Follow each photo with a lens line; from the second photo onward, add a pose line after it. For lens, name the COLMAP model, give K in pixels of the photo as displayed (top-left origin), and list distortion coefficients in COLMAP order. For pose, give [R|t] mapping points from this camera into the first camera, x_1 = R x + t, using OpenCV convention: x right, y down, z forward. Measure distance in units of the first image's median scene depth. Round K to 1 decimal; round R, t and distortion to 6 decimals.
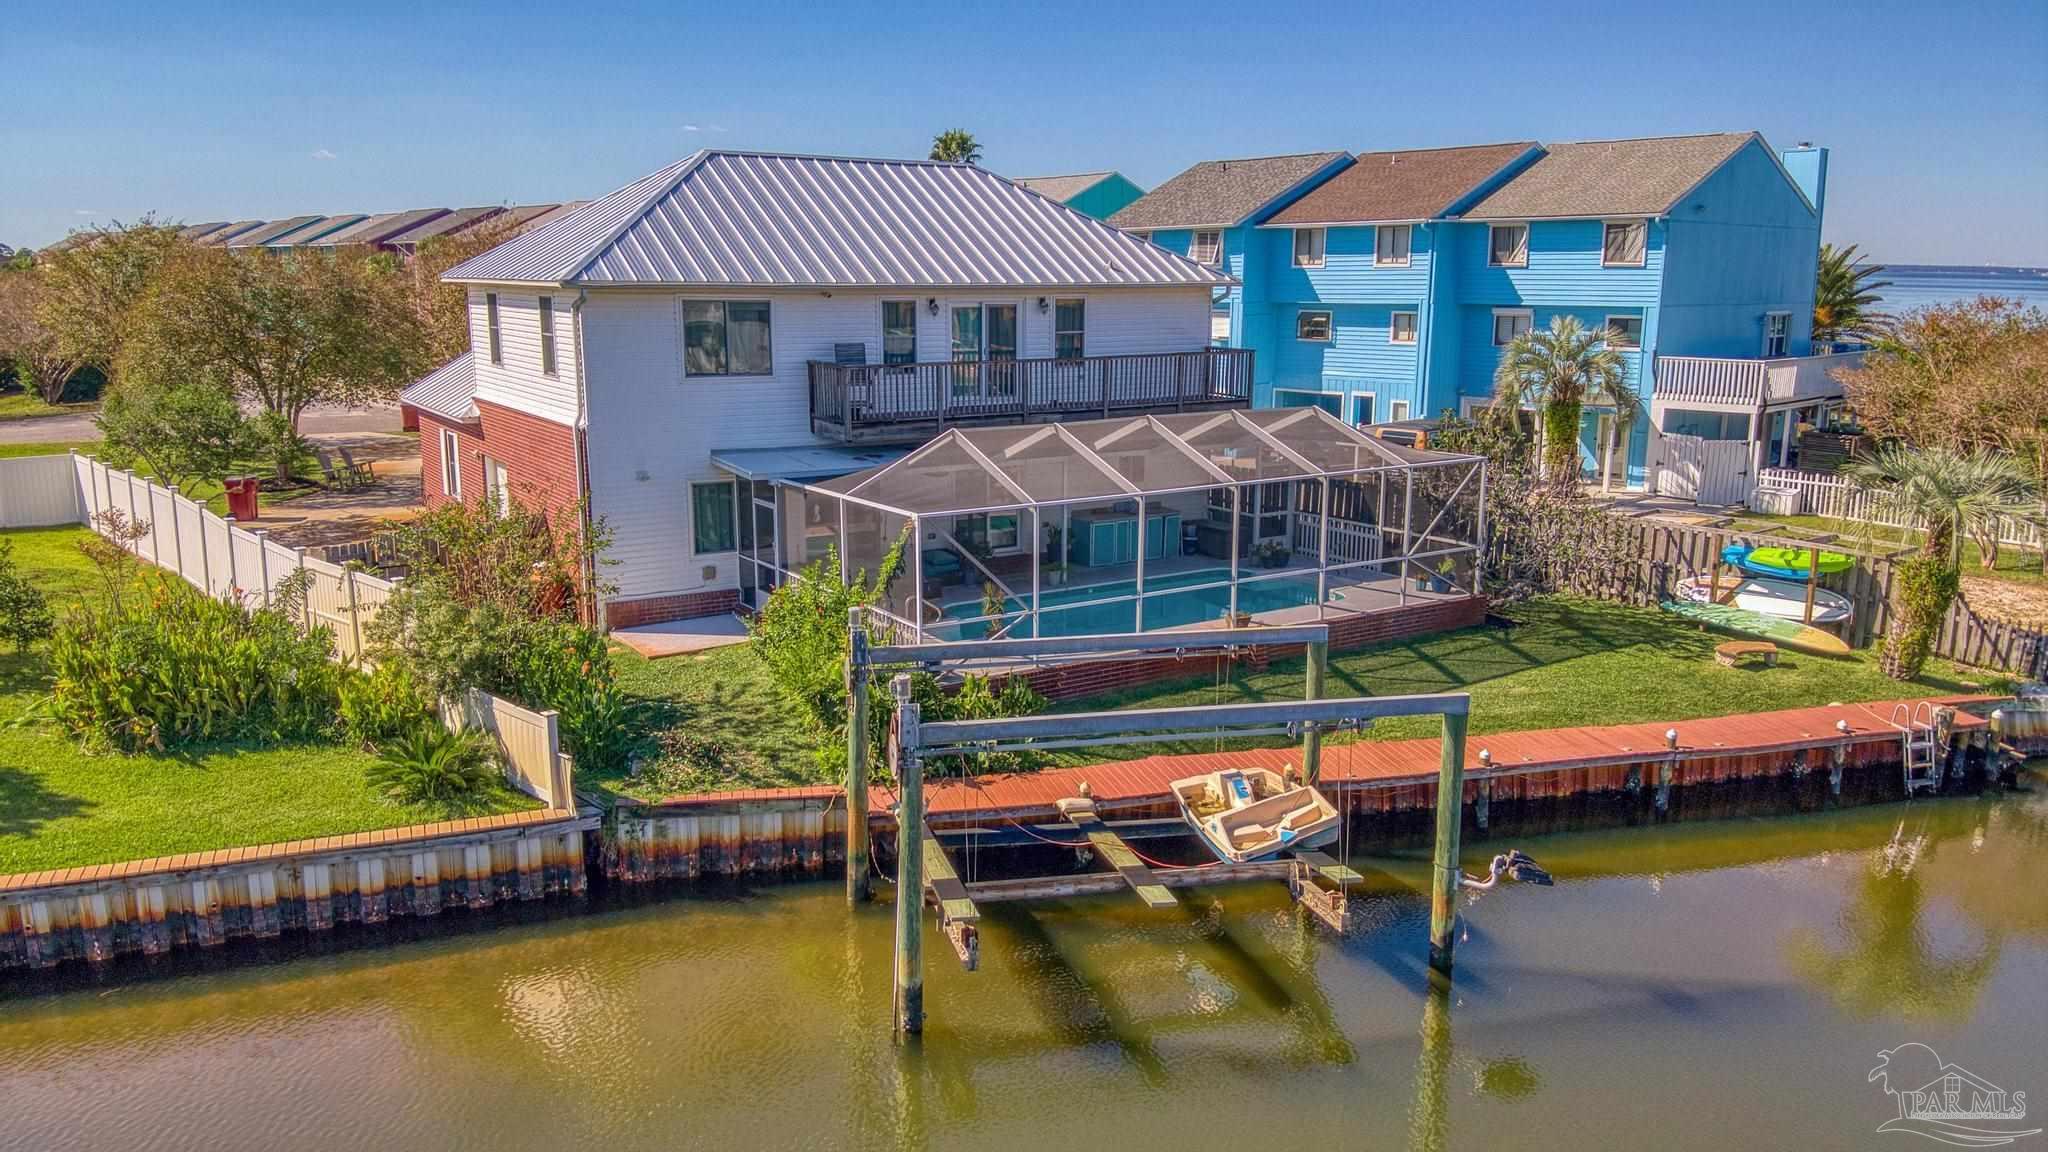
lens RADIAL K [[1535.8, 0, 1024.0], [0, 1535.8, 576.0], [0, 0, 1]] dist [0.130977, -0.272765]
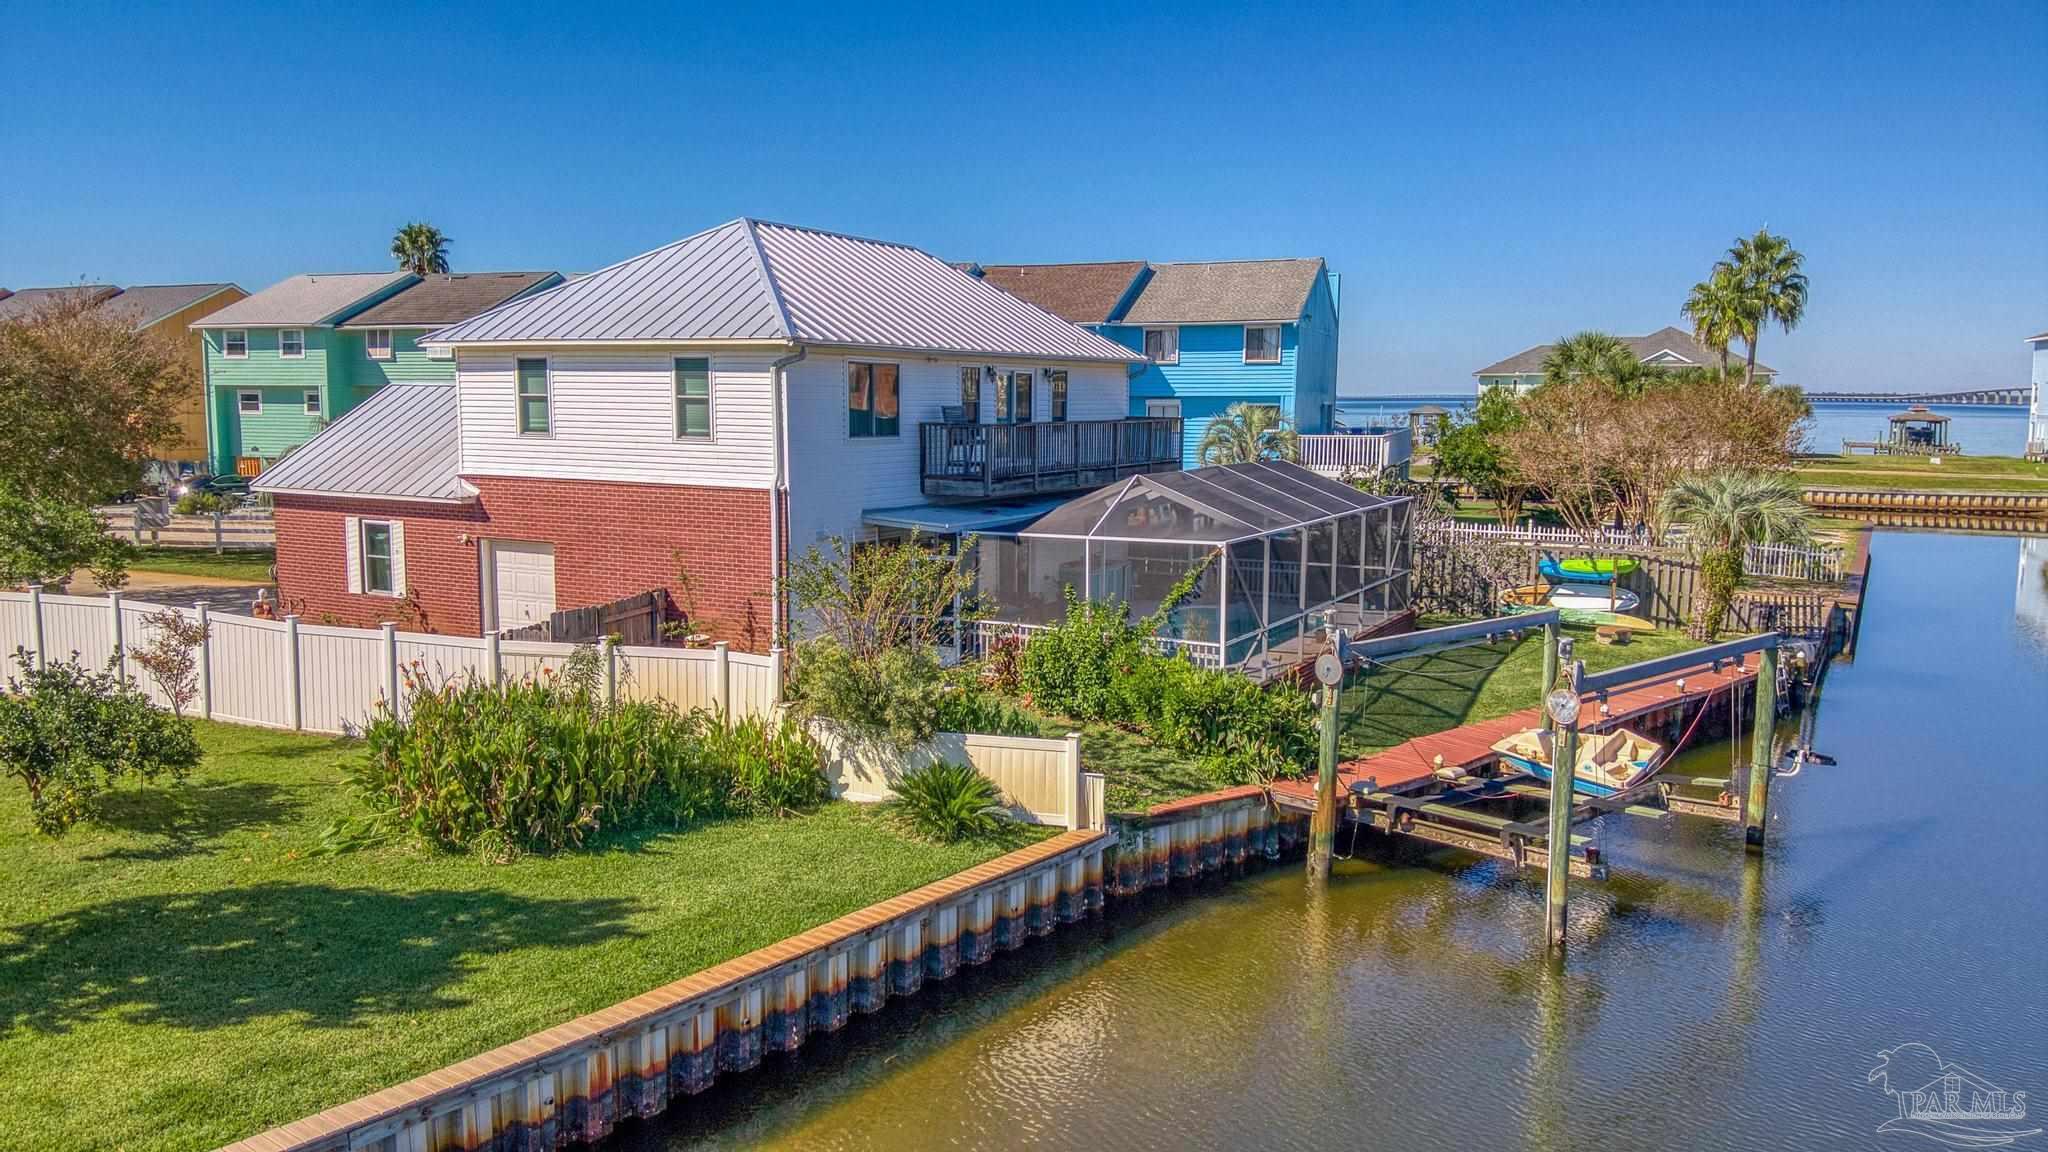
lens RADIAL K [[1535.8, 0, 1024.0], [0, 1535.8, 576.0], [0, 0, 1]] dist [0.130977, -0.272765]
pose [[0.867304, -0.054008, 0.494840, -0.603685], [0.093228, 0.994130, -0.054899, 0.025637], [-0.488970, 0.093747, 0.867248, 0.086532]]
